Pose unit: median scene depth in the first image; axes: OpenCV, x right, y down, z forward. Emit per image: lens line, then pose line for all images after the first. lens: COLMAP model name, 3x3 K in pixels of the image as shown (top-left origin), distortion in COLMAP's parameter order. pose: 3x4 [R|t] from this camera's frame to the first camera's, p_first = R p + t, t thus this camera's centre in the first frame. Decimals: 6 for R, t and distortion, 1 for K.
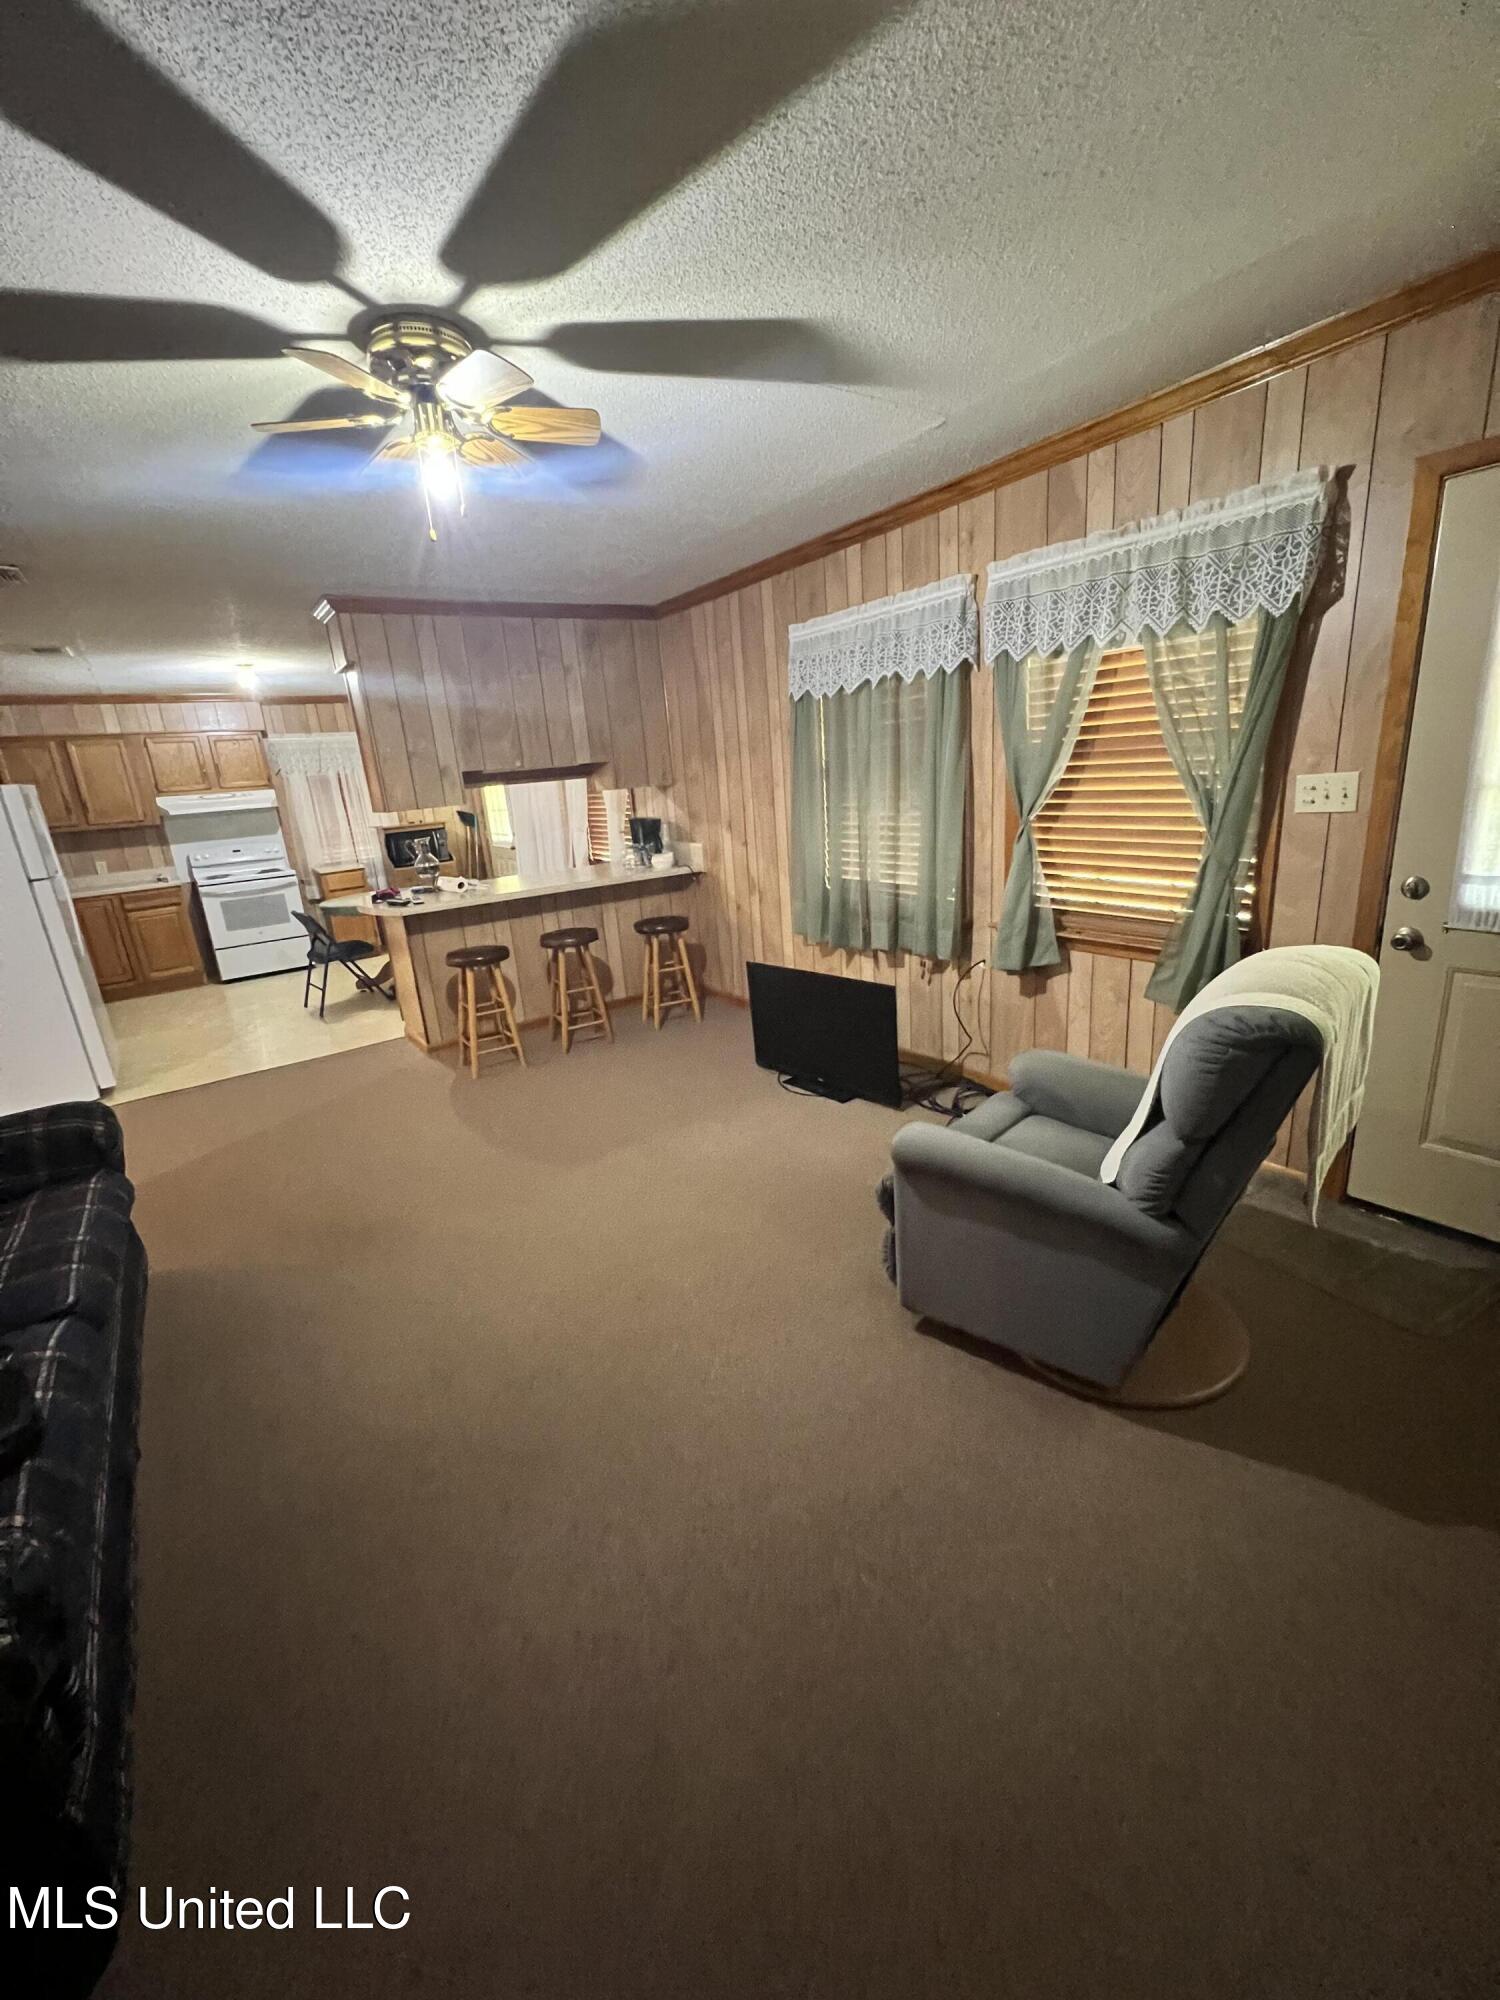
lens RADIAL K [[805.7, 0, 750.0], [0, 805.7, 1000.0], [0, 0, 1]] dist [-0.001140, 0.000285]
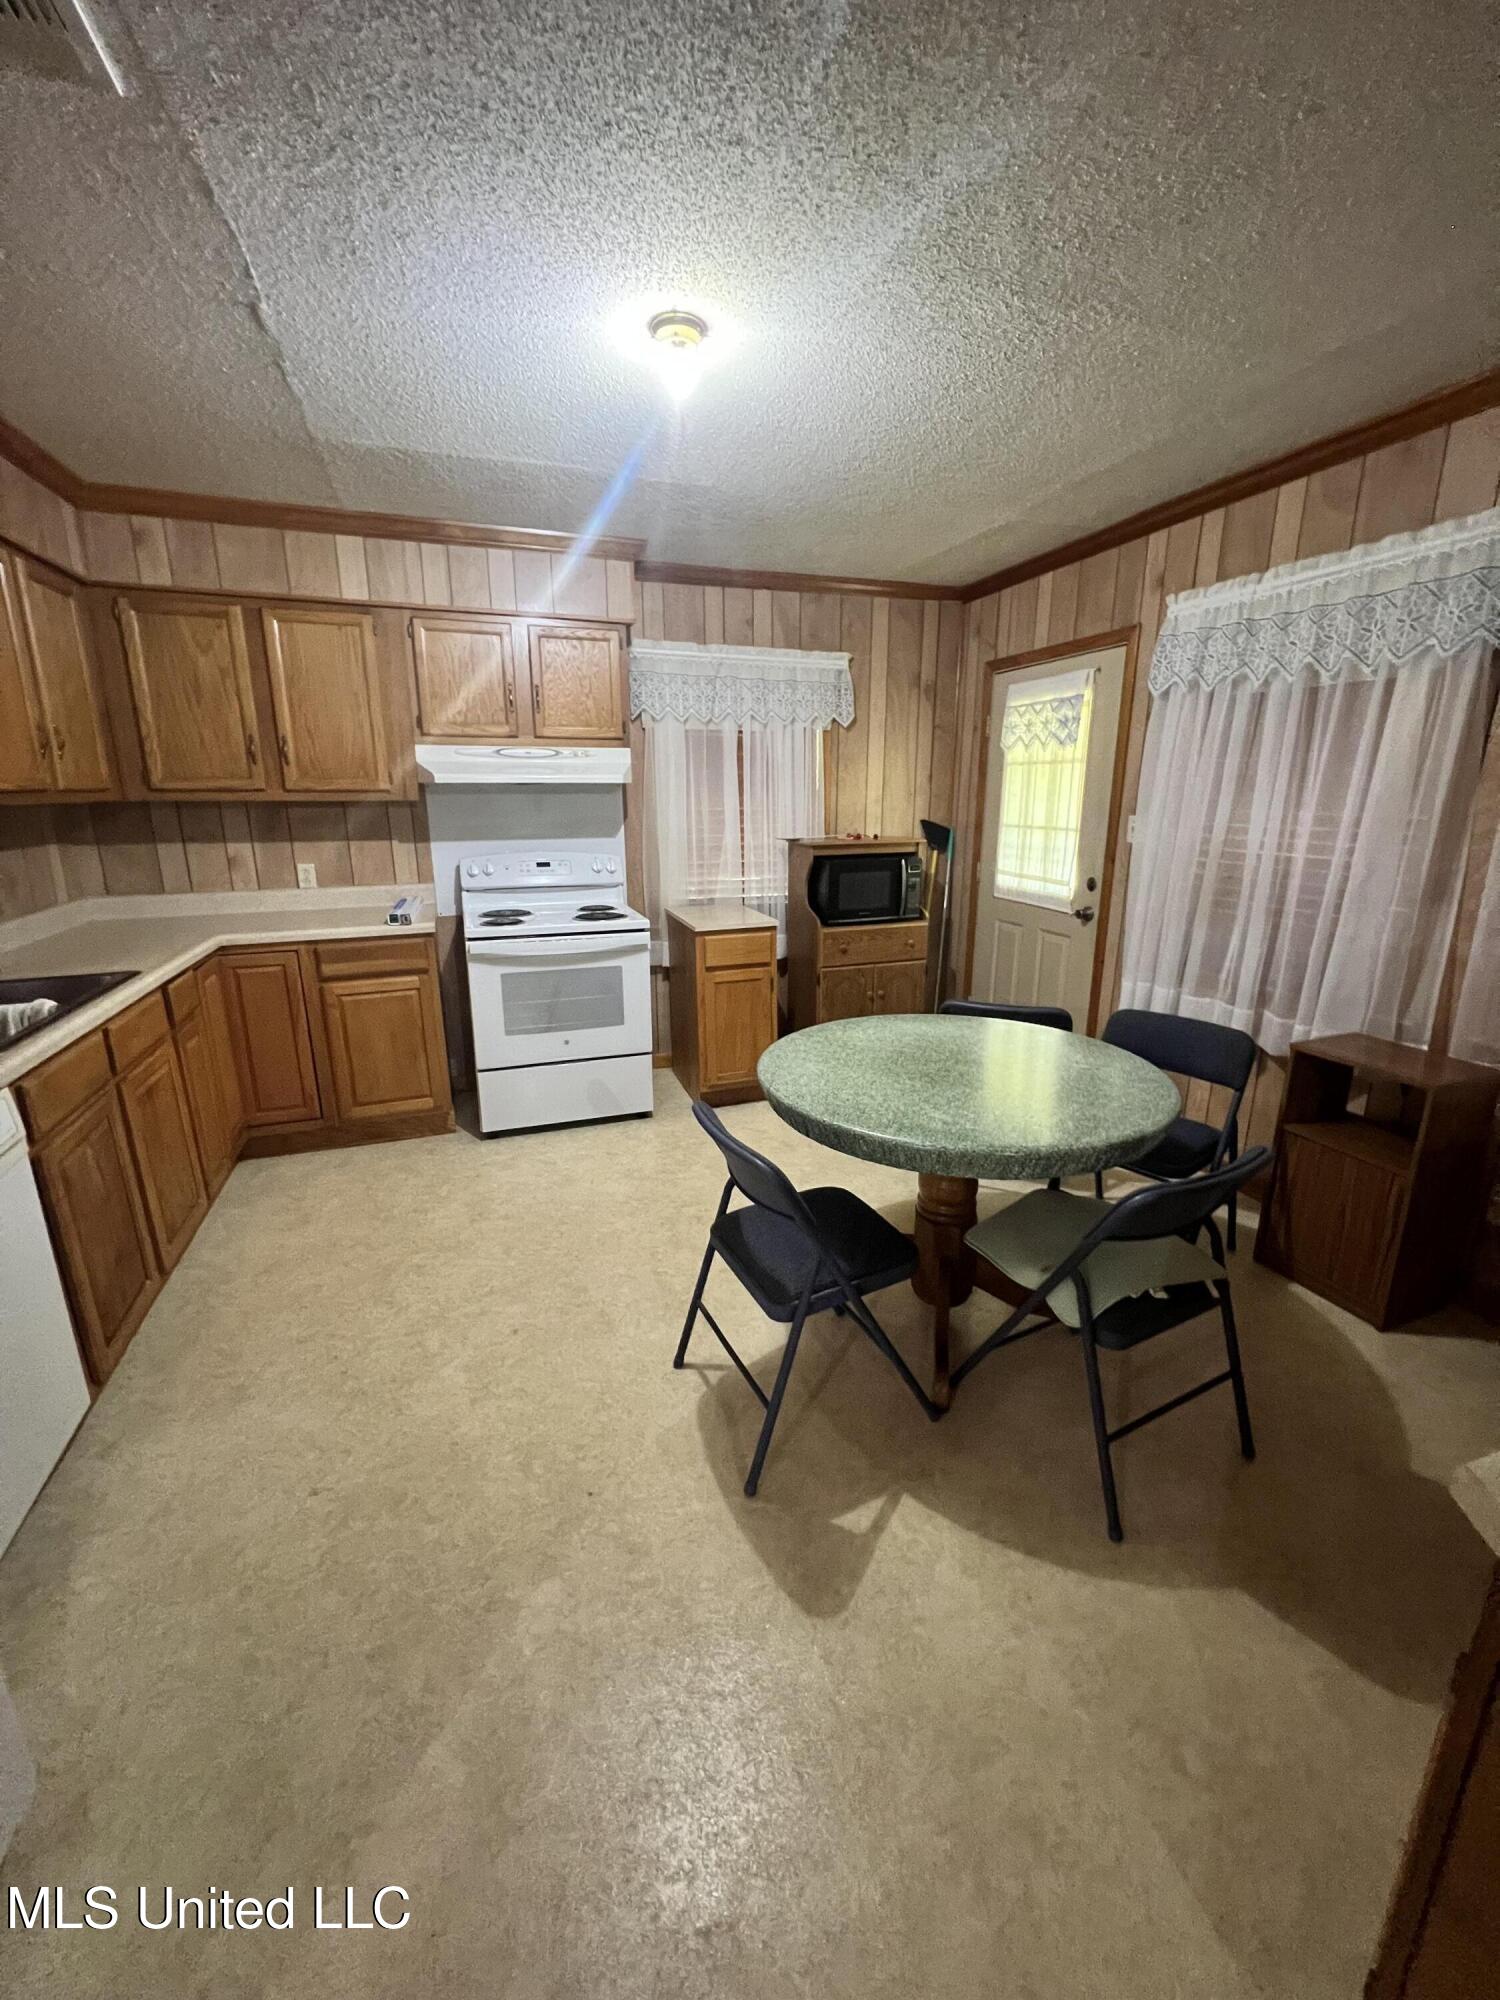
lens RADIAL K [[809.2, 0, 726.7], [0, 809.2, 994.4], [0, 0, 1]] dist [0.059394, 0.000061]
pose [[0.950200, 0.143396, -0.276691, -0.995472], [-0.147306, 0.989068, 0.006717, -0.331926], [0.274629, 0.034375, 0.960936, 1.441000]]
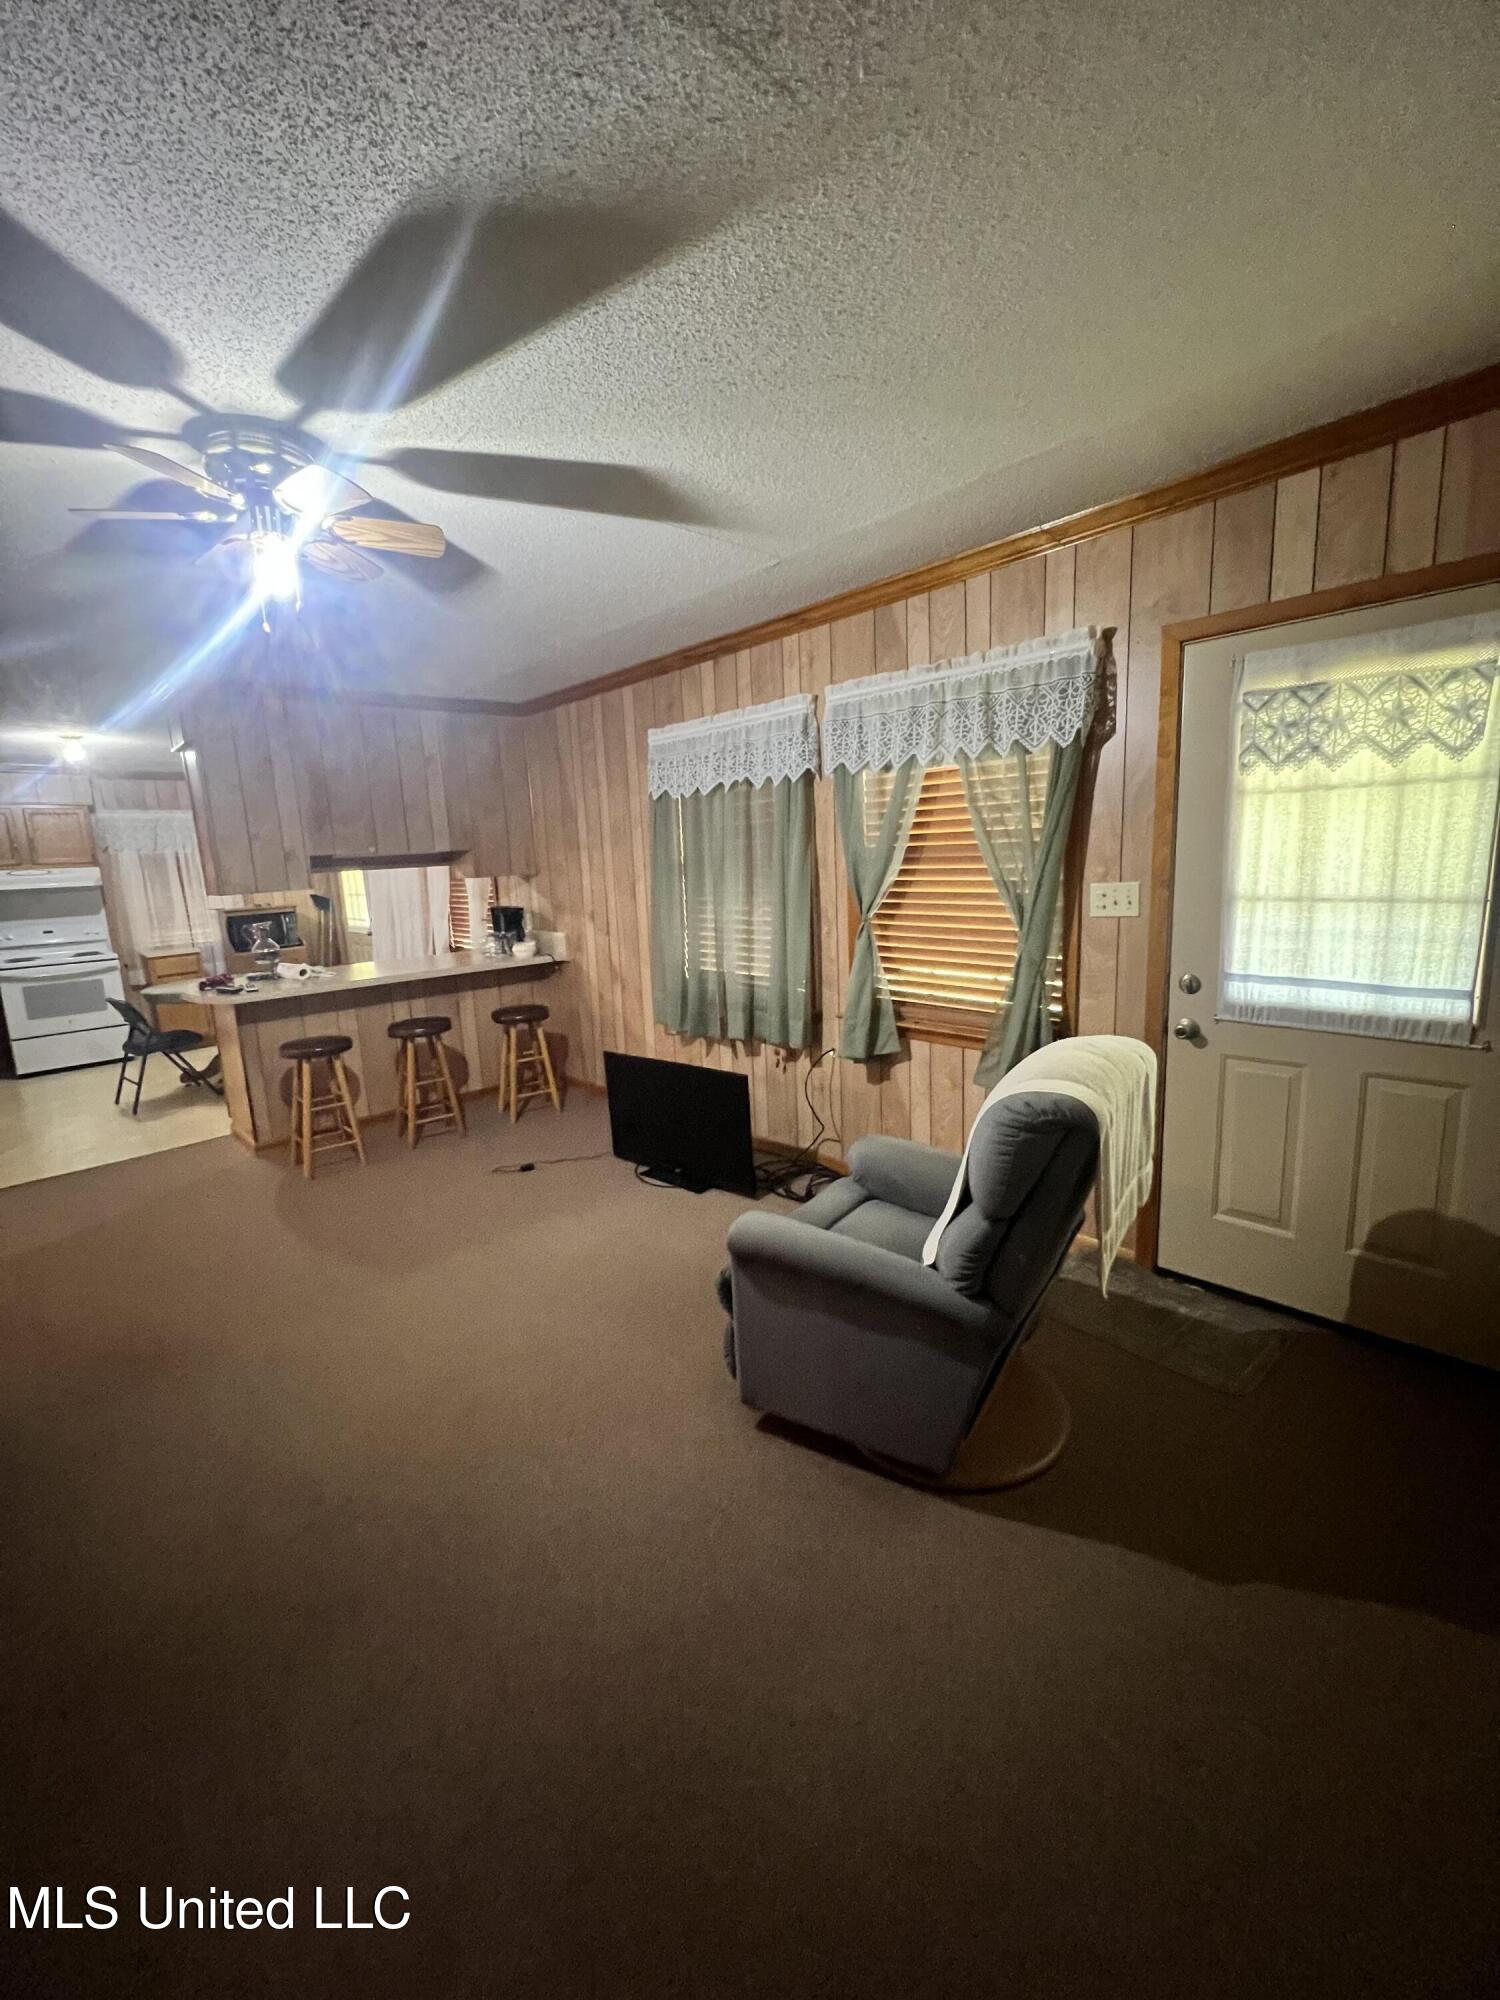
lens RADIAL K [[805.7, 0, 750.0], [0, 805.7, 1000.0], [0, 0, 1]] dist [-0.001140, 0.000285]
pose [[0.988848, 0.003595, 0.148882, 0.032012], [0.012583, 0.994117, -0.107582, -0.001842], [-0.148393, 0.108256, 0.982985, -0.013345]]
